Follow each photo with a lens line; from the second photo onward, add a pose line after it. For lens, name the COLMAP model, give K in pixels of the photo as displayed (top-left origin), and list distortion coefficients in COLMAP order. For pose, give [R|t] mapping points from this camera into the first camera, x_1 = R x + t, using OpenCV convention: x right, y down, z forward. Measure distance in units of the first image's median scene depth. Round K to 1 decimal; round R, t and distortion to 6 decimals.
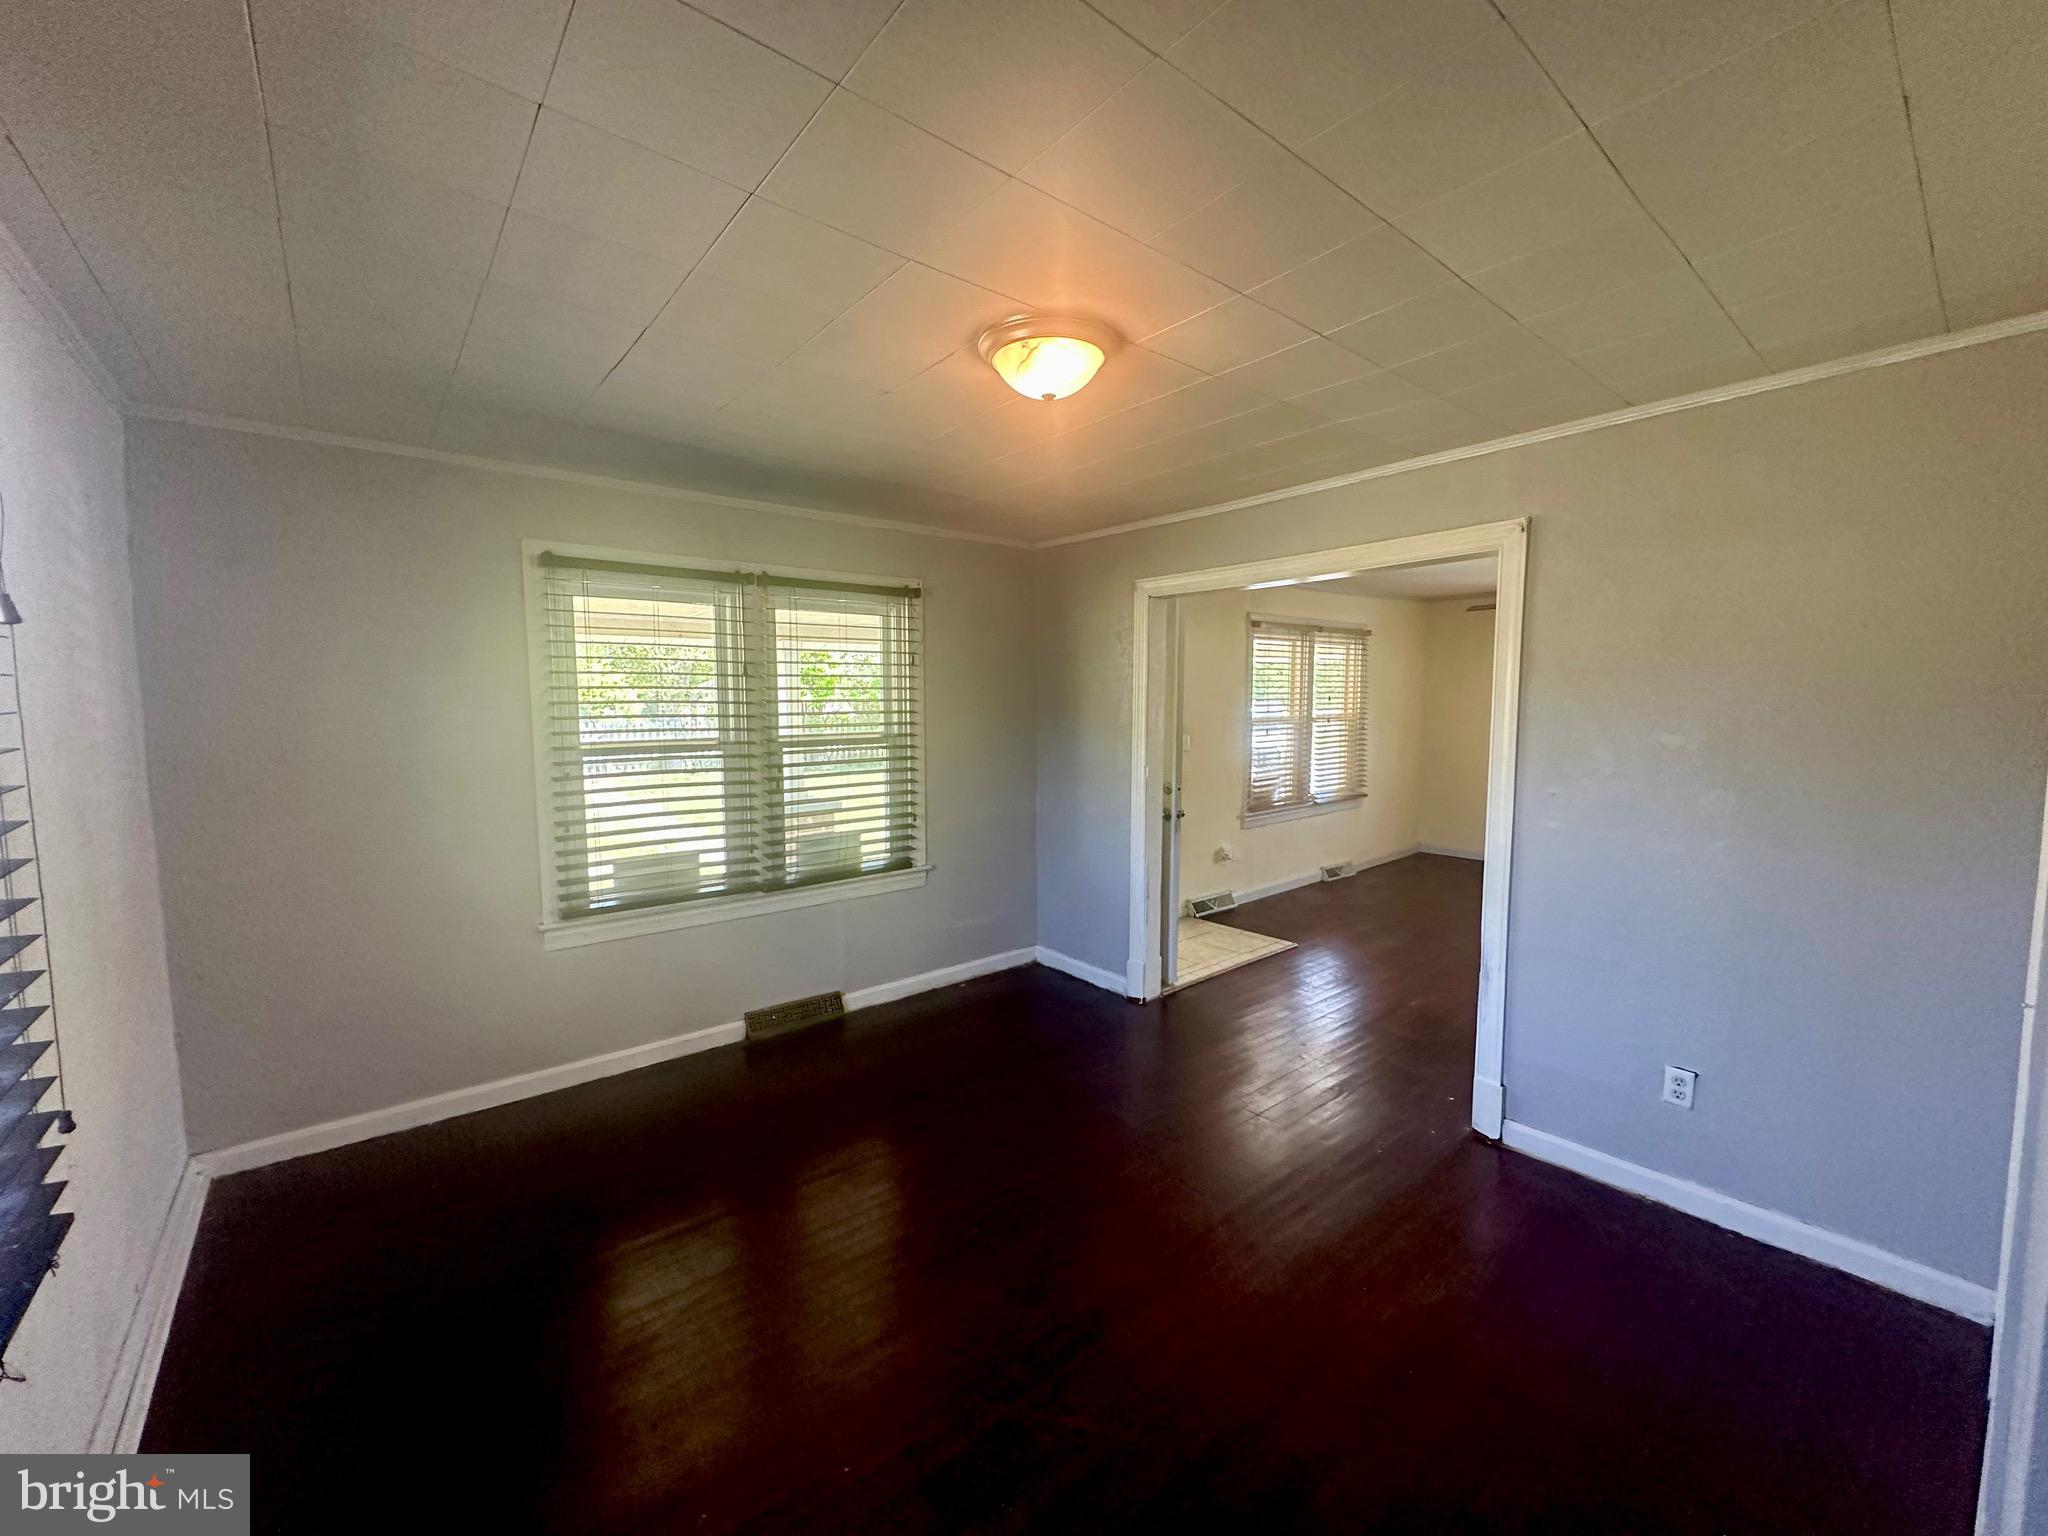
lens RADIAL K [[820.7, 0, 1033.2], [0, 820.7, 768.3], [0, 0, 1]] dist [0.000576, 0.000278]
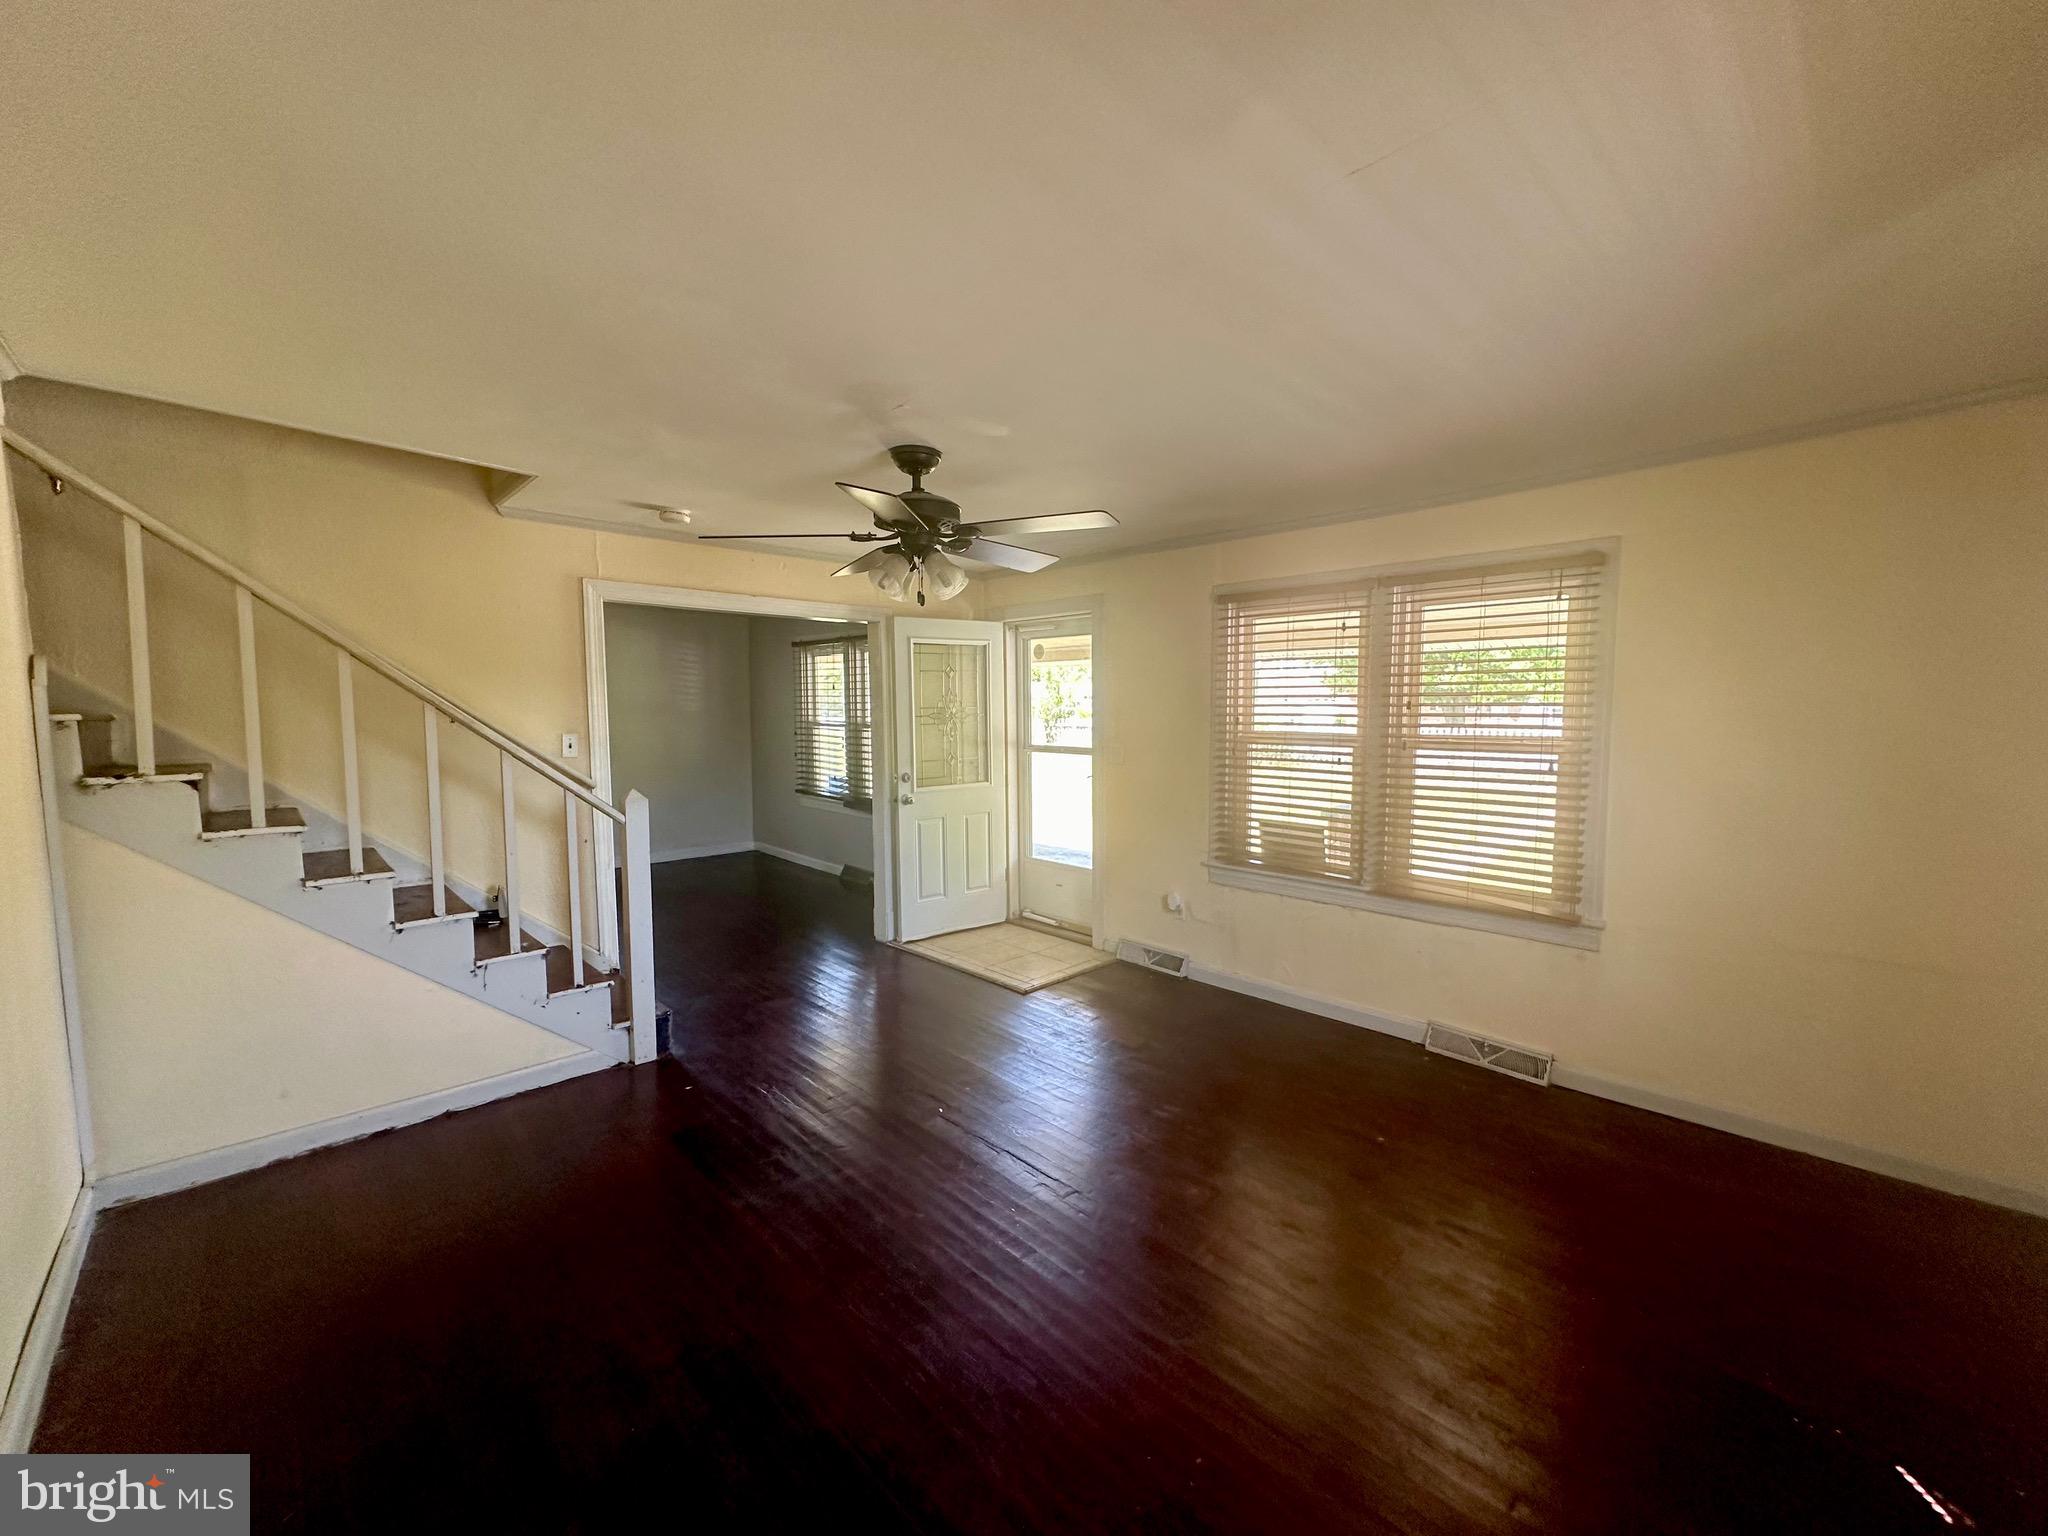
lens RADIAL K [[820.7, 0, 1034.0], [0, 820.7, 762.2], [0, 0, 1]] dist [0.000576, 0.000278]
pose [[0.065397, 0.078541, -0.994763, 0.937646], [-0.085895, 0.993640, 0.072806, -0.069865], [0.994155, 0.080684, 0.071728, 0.761973]]
